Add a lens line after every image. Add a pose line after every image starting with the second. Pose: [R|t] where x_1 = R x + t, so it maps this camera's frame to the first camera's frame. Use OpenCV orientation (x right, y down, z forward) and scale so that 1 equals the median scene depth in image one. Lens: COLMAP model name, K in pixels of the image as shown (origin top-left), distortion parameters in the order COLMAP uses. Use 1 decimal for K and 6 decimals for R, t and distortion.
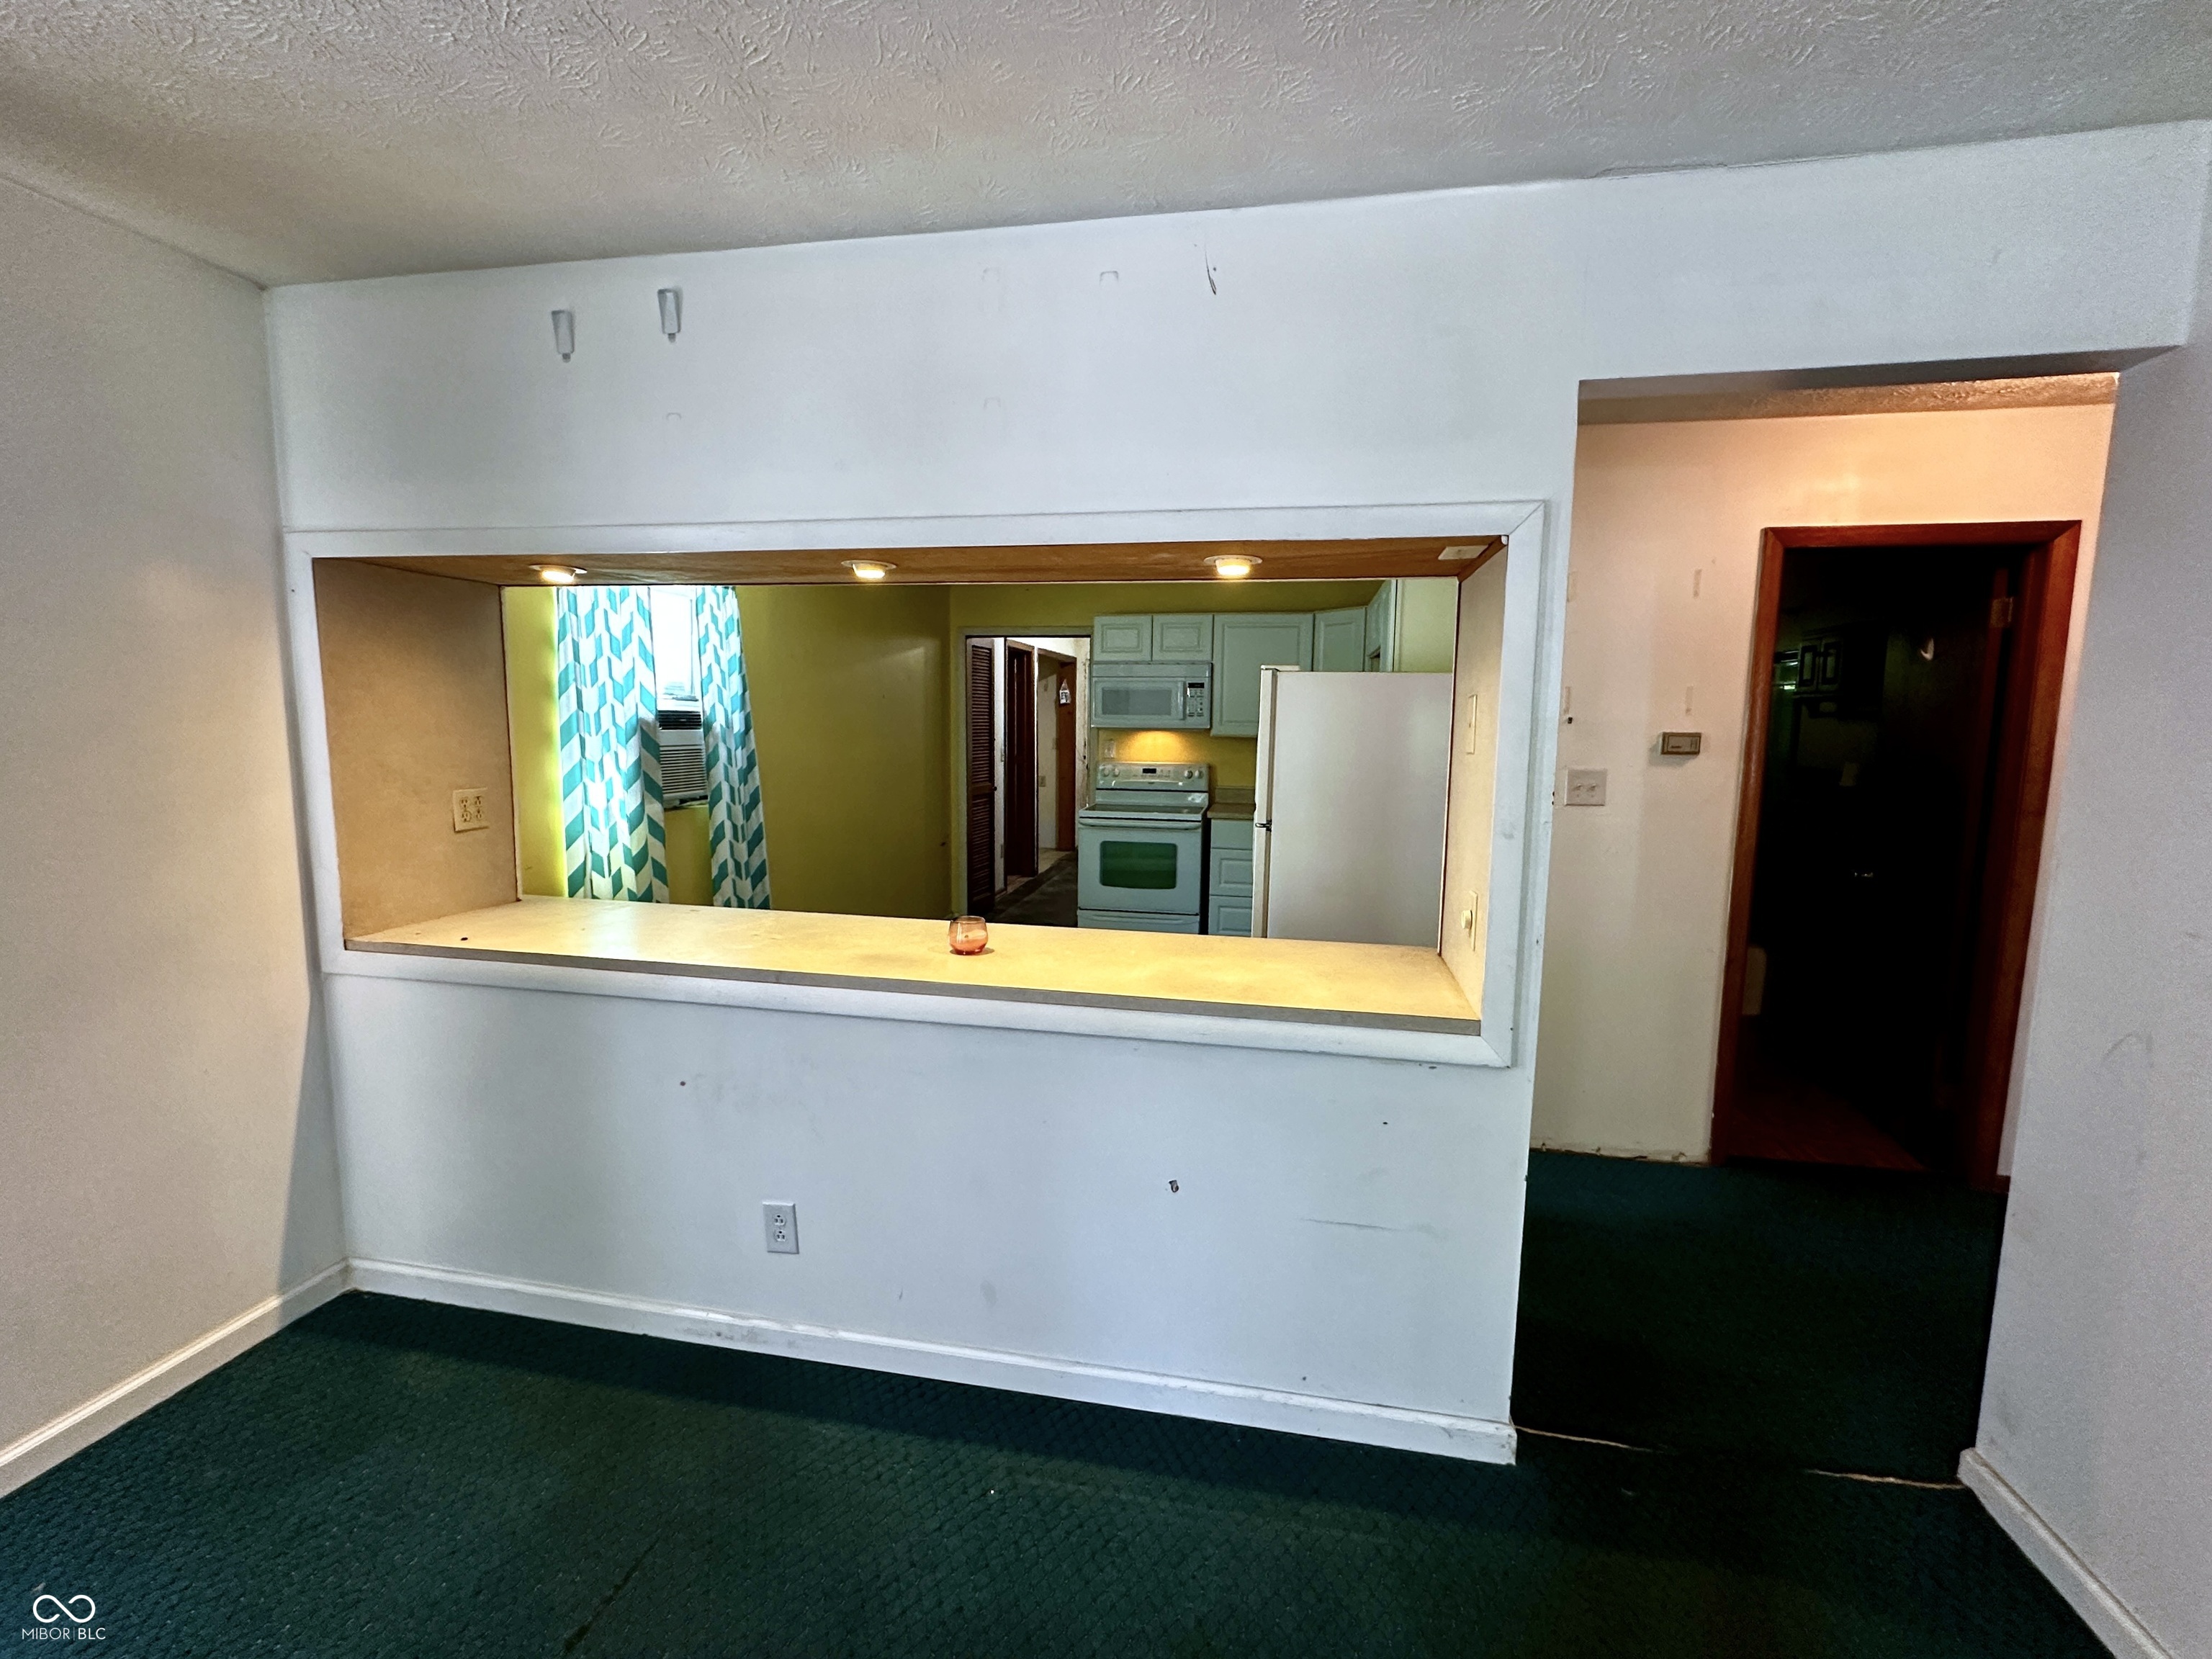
lens RADIAL K [[963.9, 0, 1103.8], [0, 963.9, 829.3], [0, 0, 1]] dist [-0.002538, 0.000342]
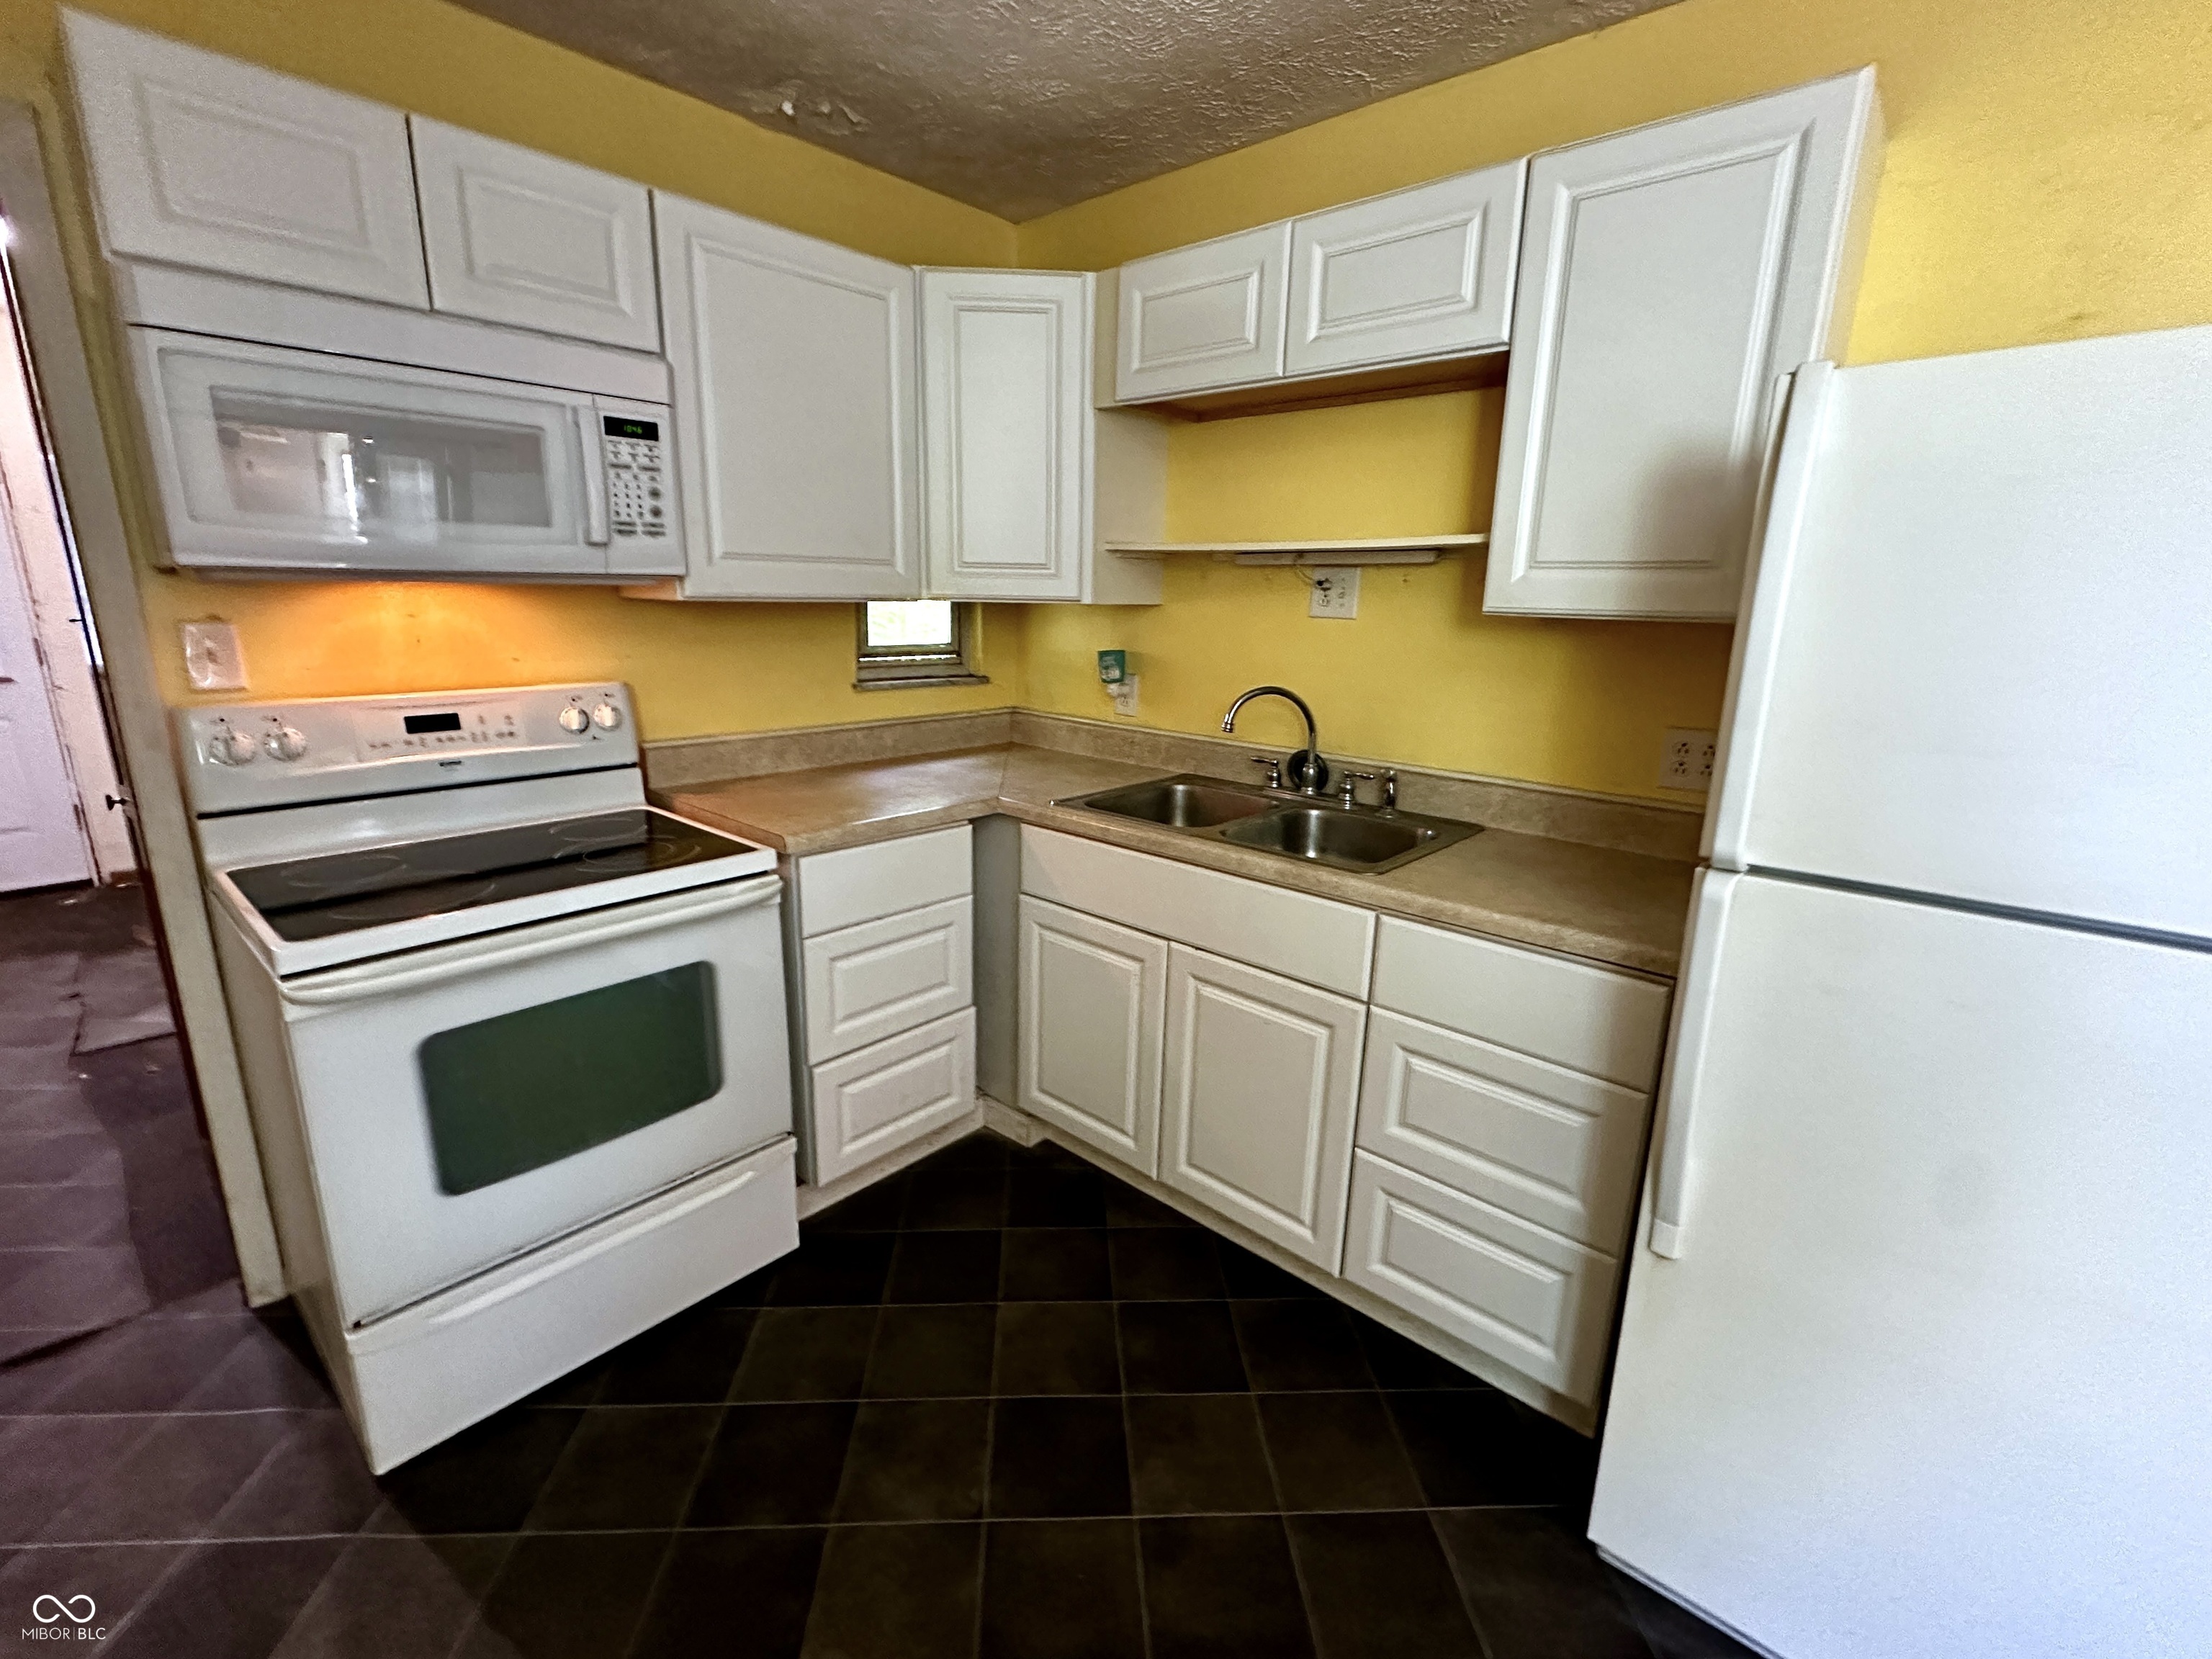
lens RADIAL K [[963.9, 0, 1103.8], [0, 963.9, 829.3], [0, 0, 1]] dist [-0.002538, 0.000342]
pose [[0.517919, -0.205773, 0.830312, -0.180872], [0.087339, 0.978285, 0.187965, -0.123319], [-0.850959, -0.024833, 0.524644, 1.251907]]
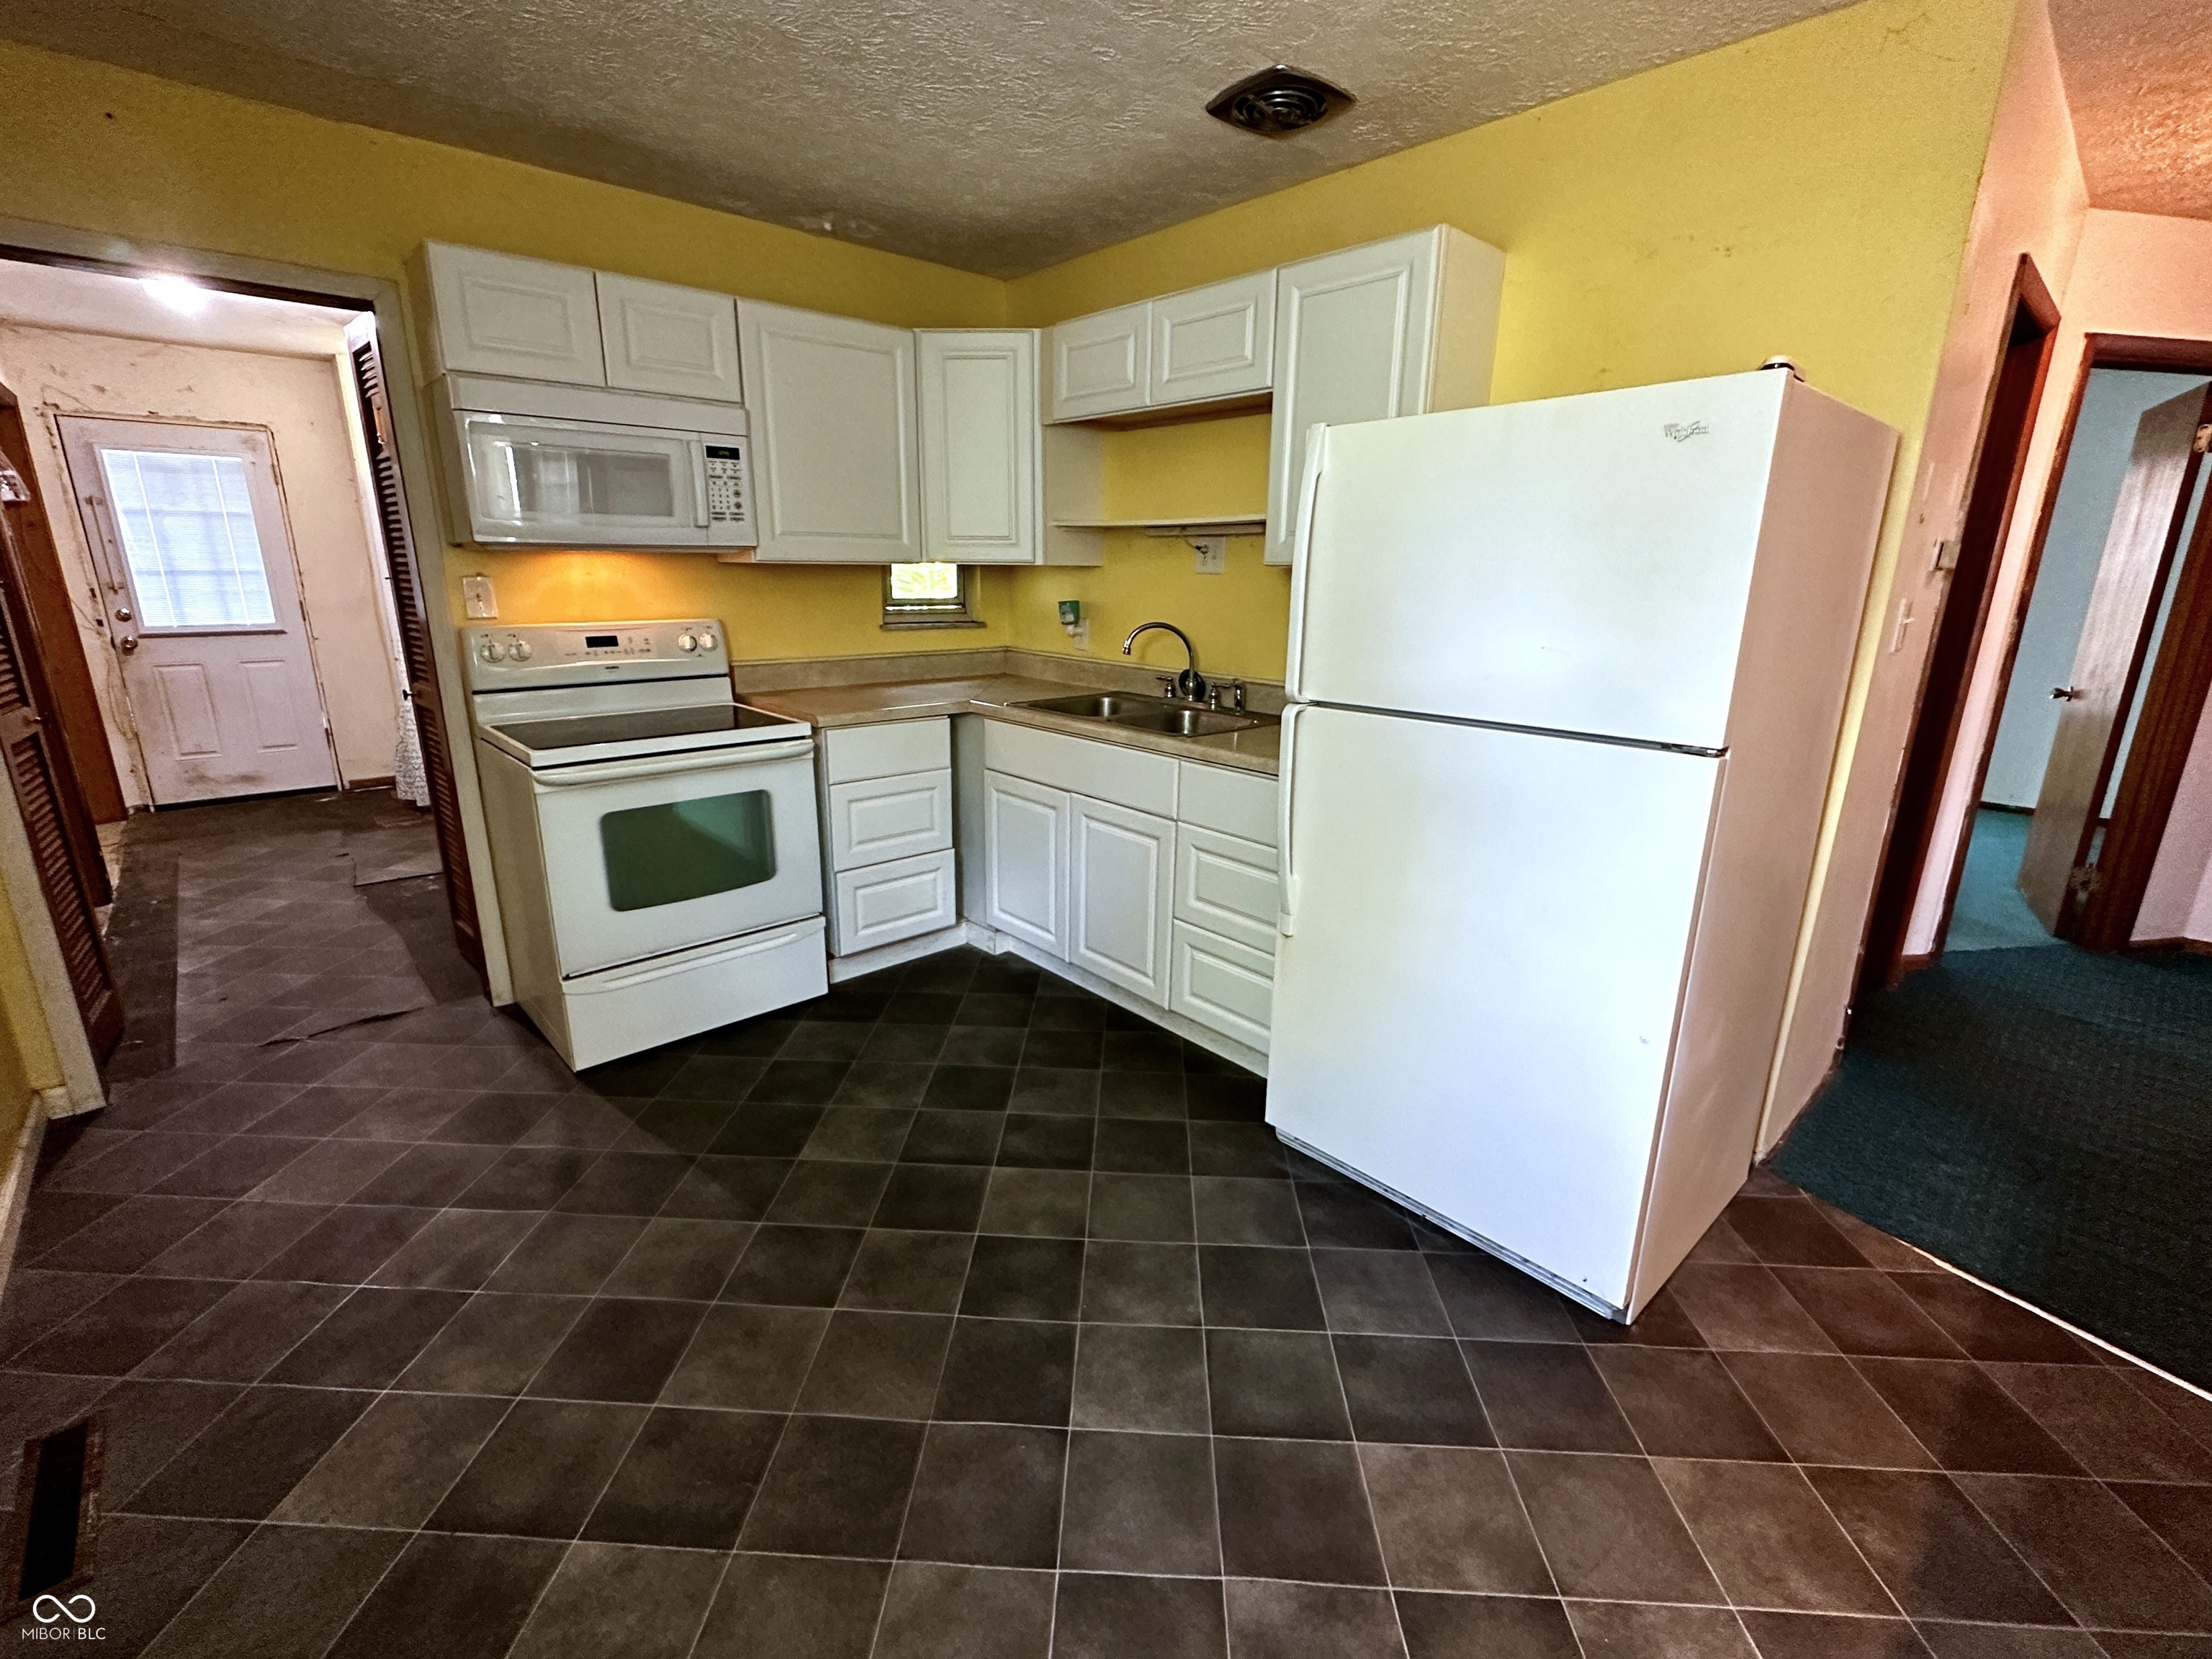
lens RADIAL K [[963.9, 0, 1103.8], [0, 963.9, 829.3], [0, 0, 1]] dist [-0.002538, 0.000342]
pose [[0.597271, -0.217149, 0.772084, -0.348133], [0.089456, 0.974681, 0.204928, -0.085455], [-0.797035, -0.053330, 0.601574, 0.974085]]
